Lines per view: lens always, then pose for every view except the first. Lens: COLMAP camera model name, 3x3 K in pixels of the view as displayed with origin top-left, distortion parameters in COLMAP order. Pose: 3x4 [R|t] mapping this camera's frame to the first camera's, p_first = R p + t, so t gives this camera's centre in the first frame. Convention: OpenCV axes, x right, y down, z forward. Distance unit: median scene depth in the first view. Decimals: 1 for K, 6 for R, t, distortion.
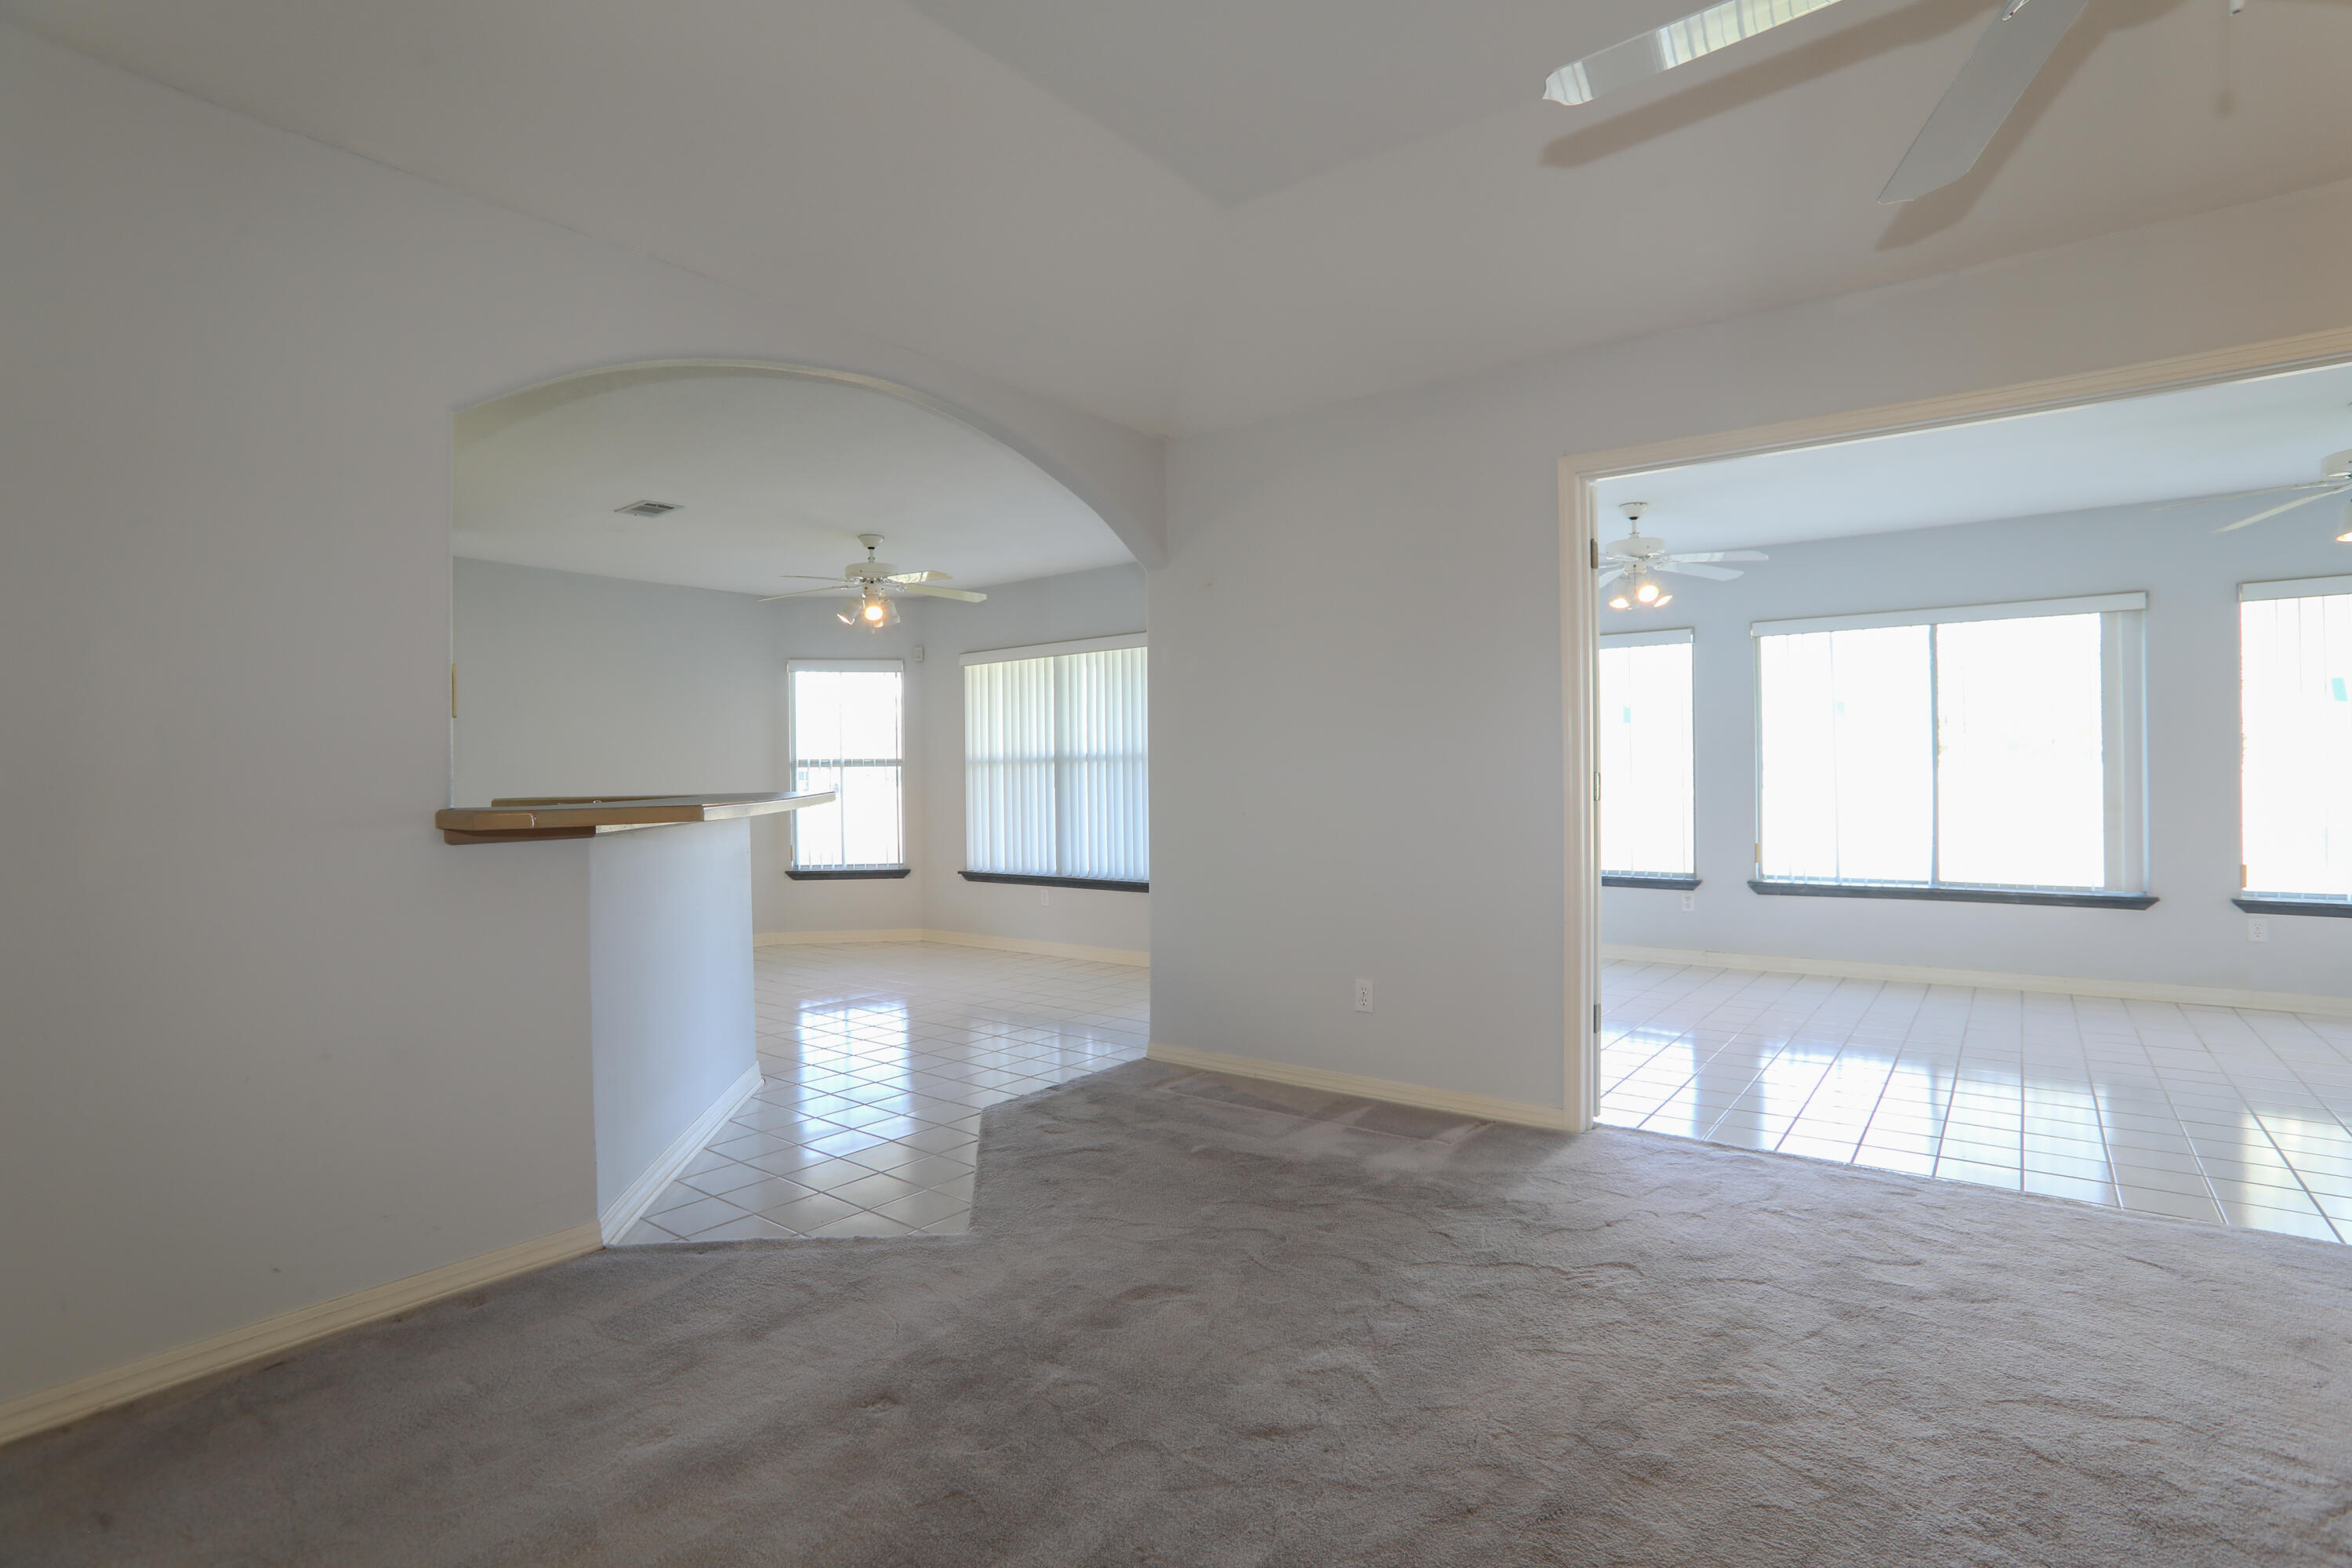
lens RADIAL K [[1153.3, 0, 1166.1], [0, 1153.3, 780.8], [0, 0, 1]] dist [-0.065241, 0.018913]
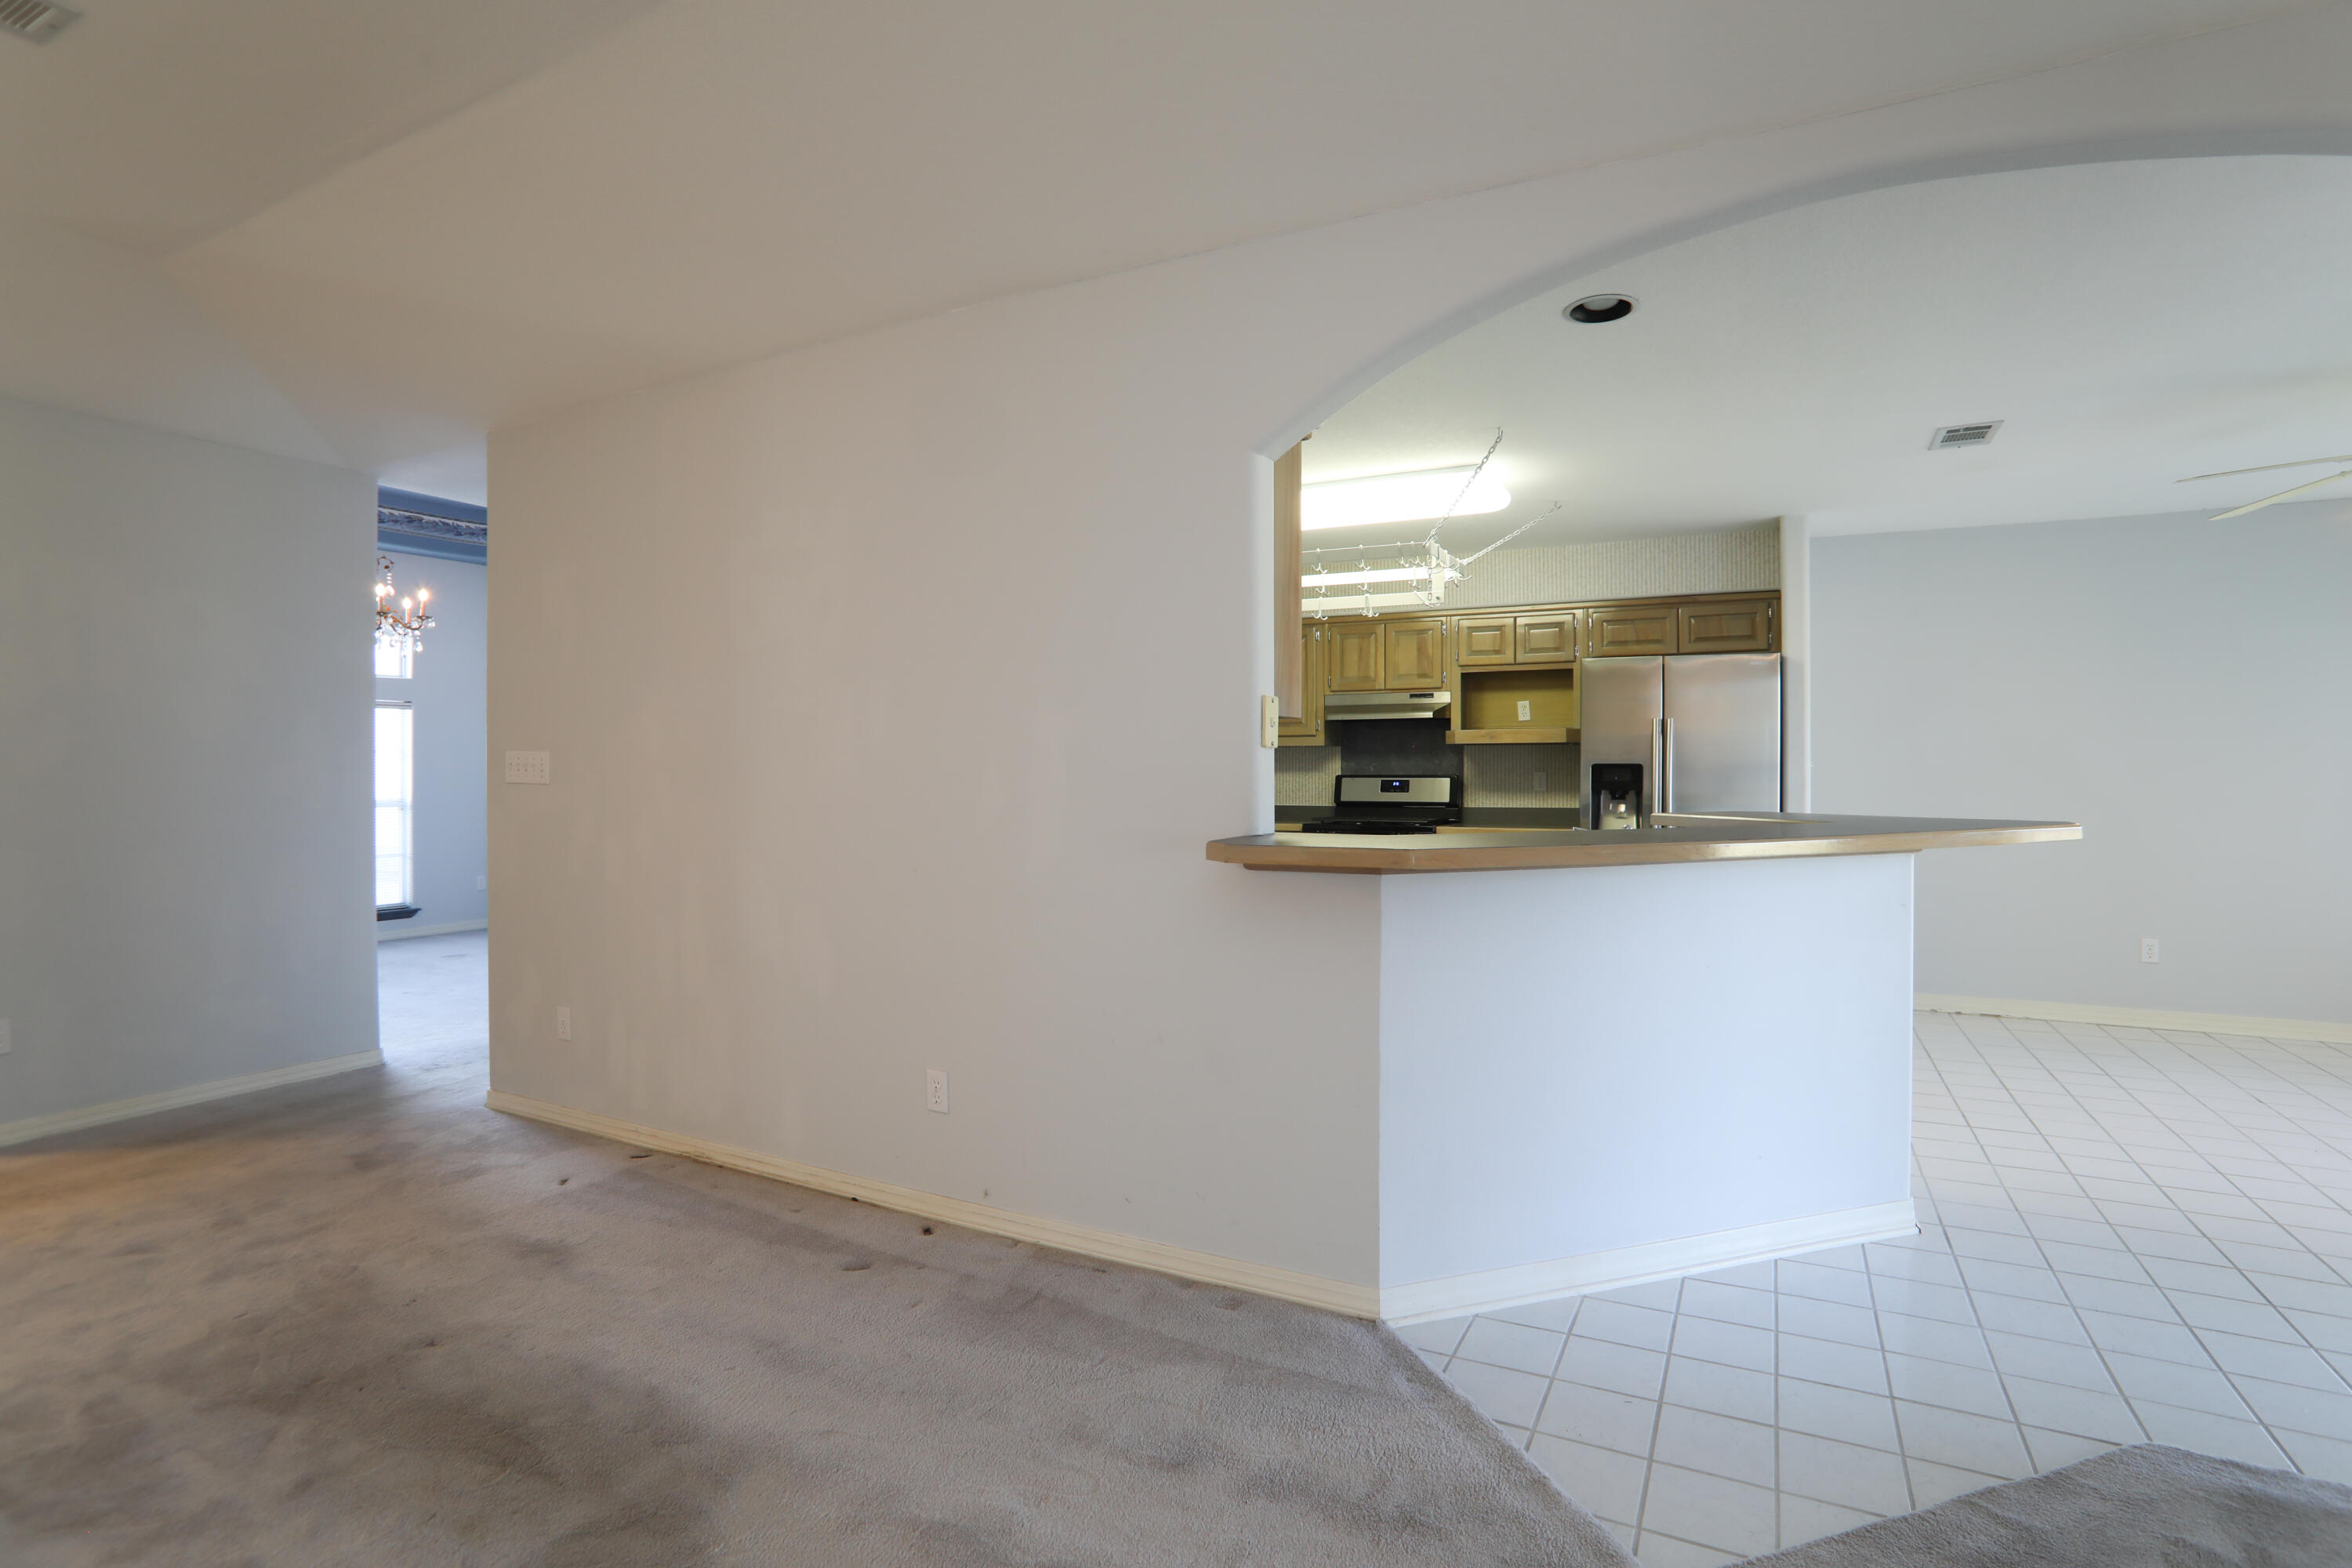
lens RADIAL K [[1153.3, 0, 1189.8], [0, 1153.3, 768.3], [0, 0, 1]] dist [-0.065241, 0.018913]
pose [[0.170210, 0.012765, -0.985325, 0.173452], [-0.003729, 0.999917, 0.012310, -0.021604], [0.985401, 0.001579, 0.170243, 0.313634]]
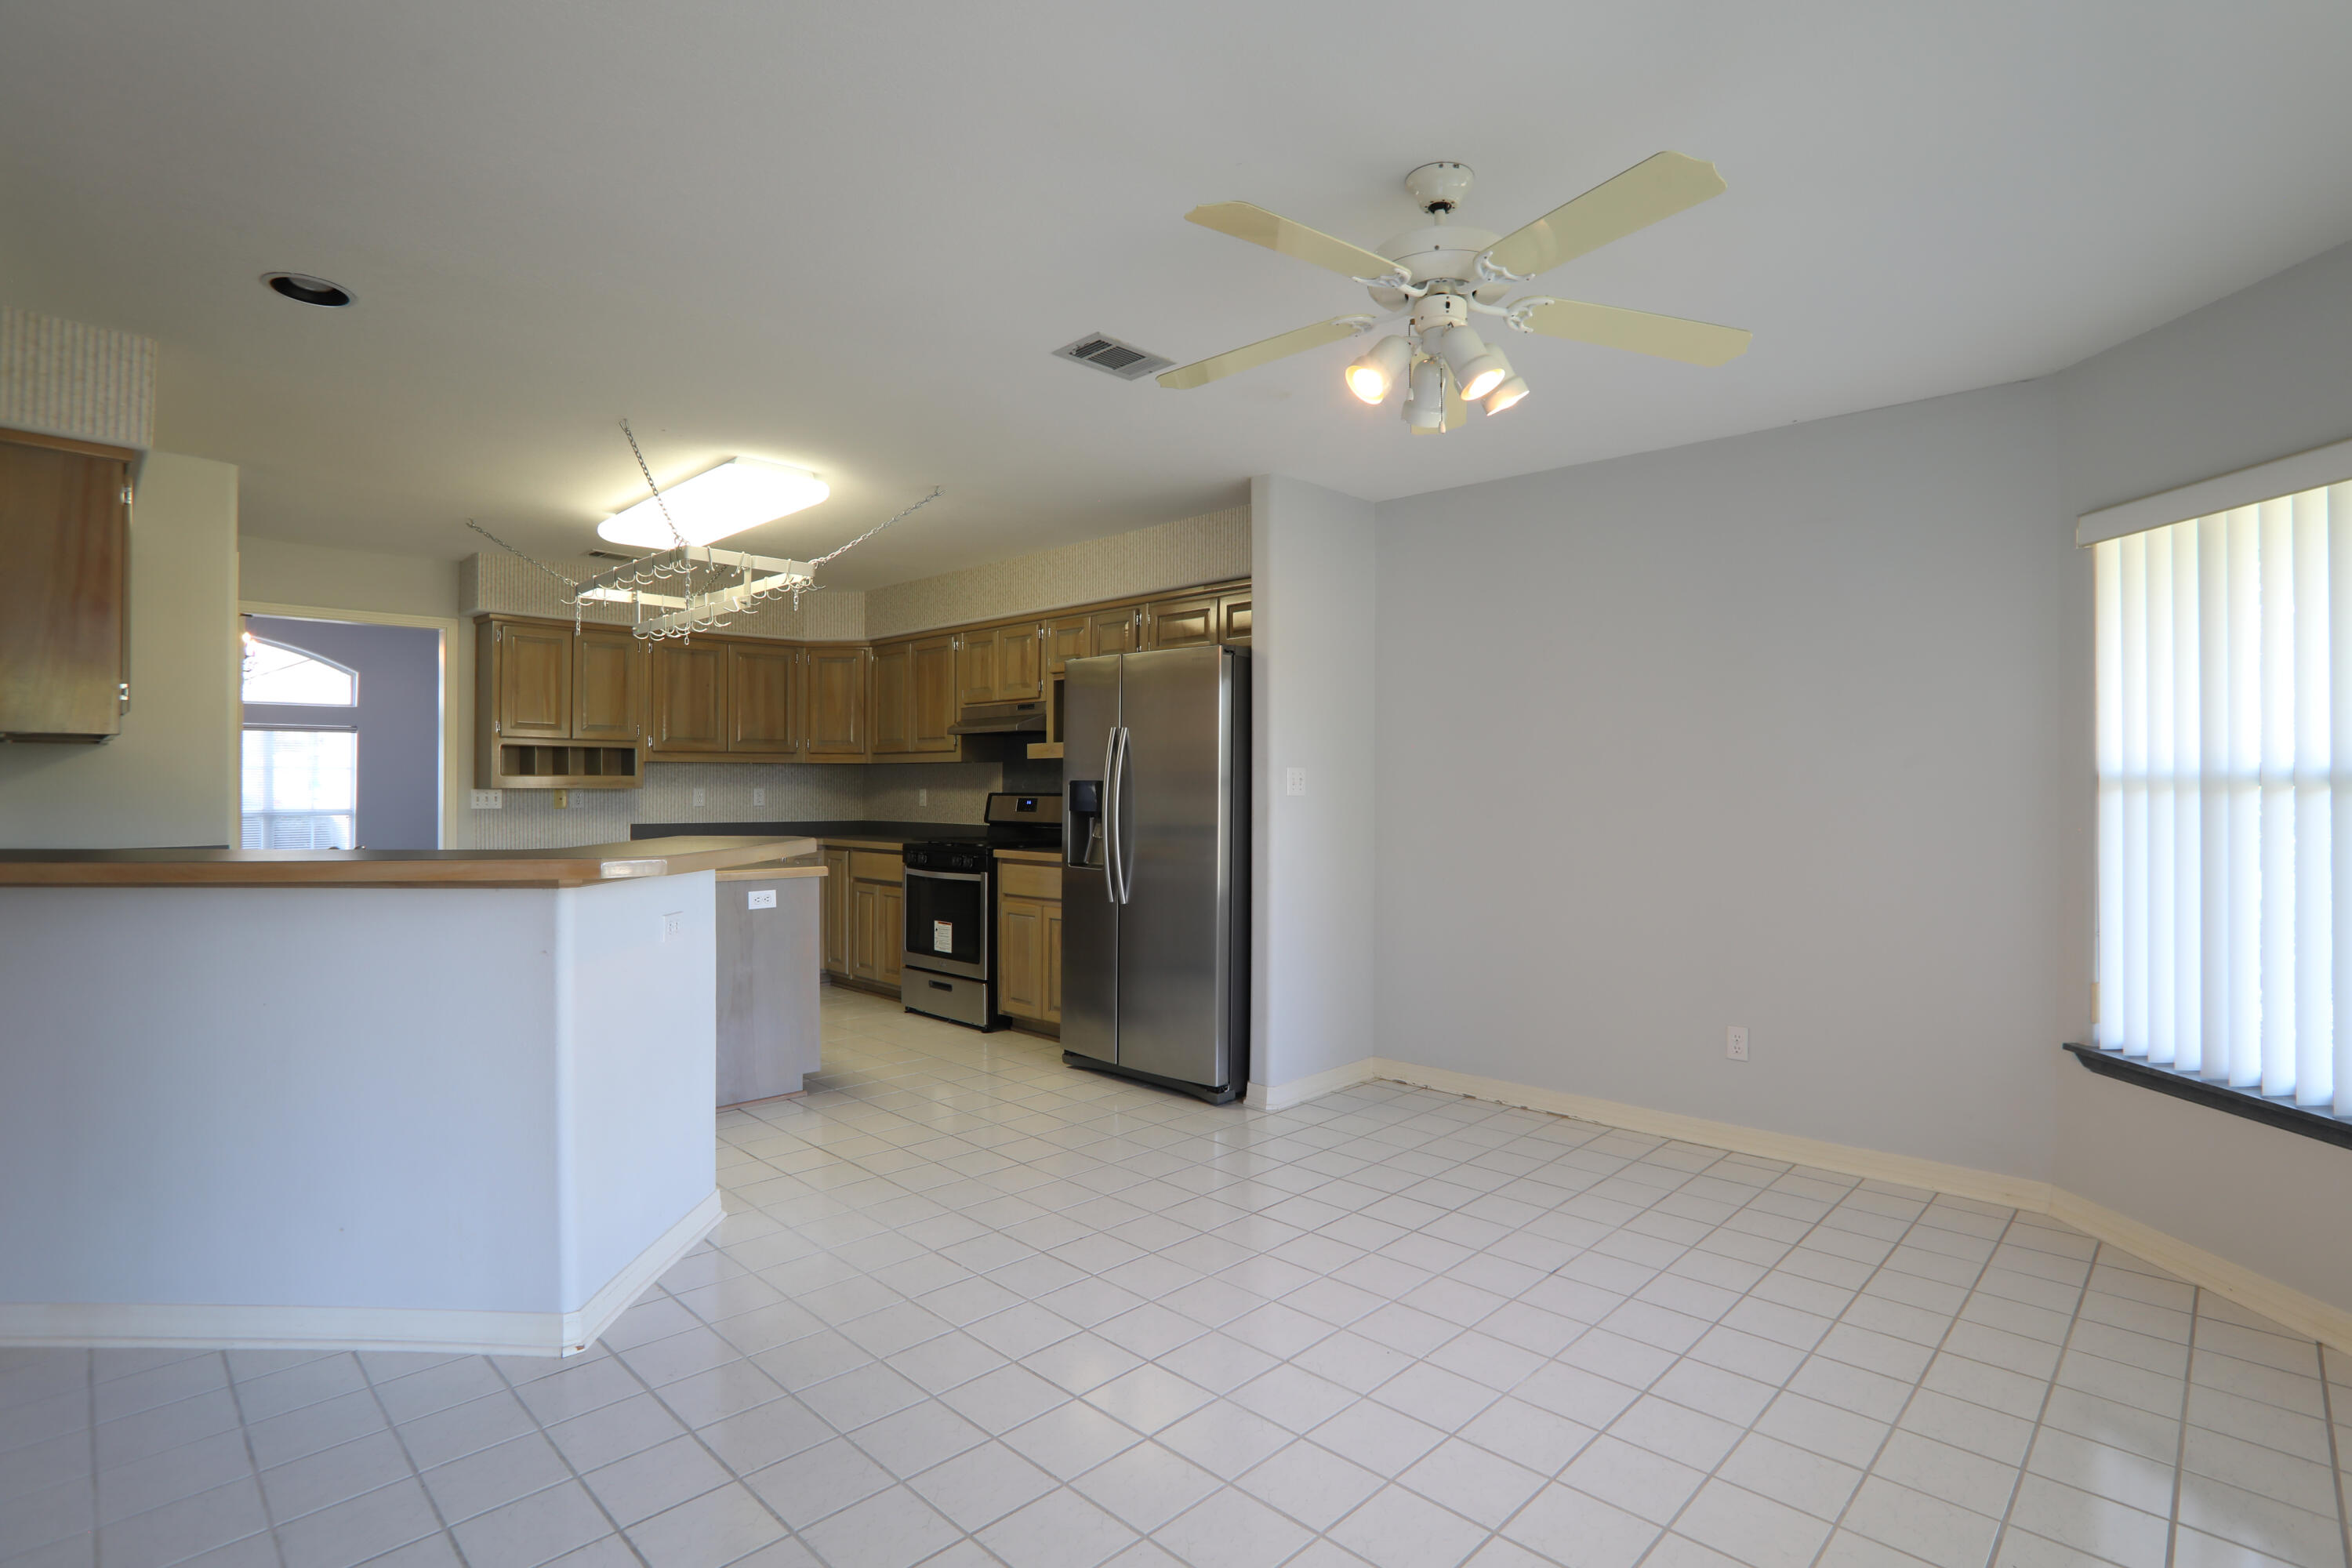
lens RADIAL K [[1153.3, 0, 1198.6], [0, 1153.3, 781.4], [0, 0, 1]] dist [-0.065241, 0.018913]
pose [[-0.121635, 0.003974, -0.992567, 0.114156], [-0.007168, 0.999962, 0.004882, -0.018790], [0.992549, 0.007708, -0.121602, 0.986277]]
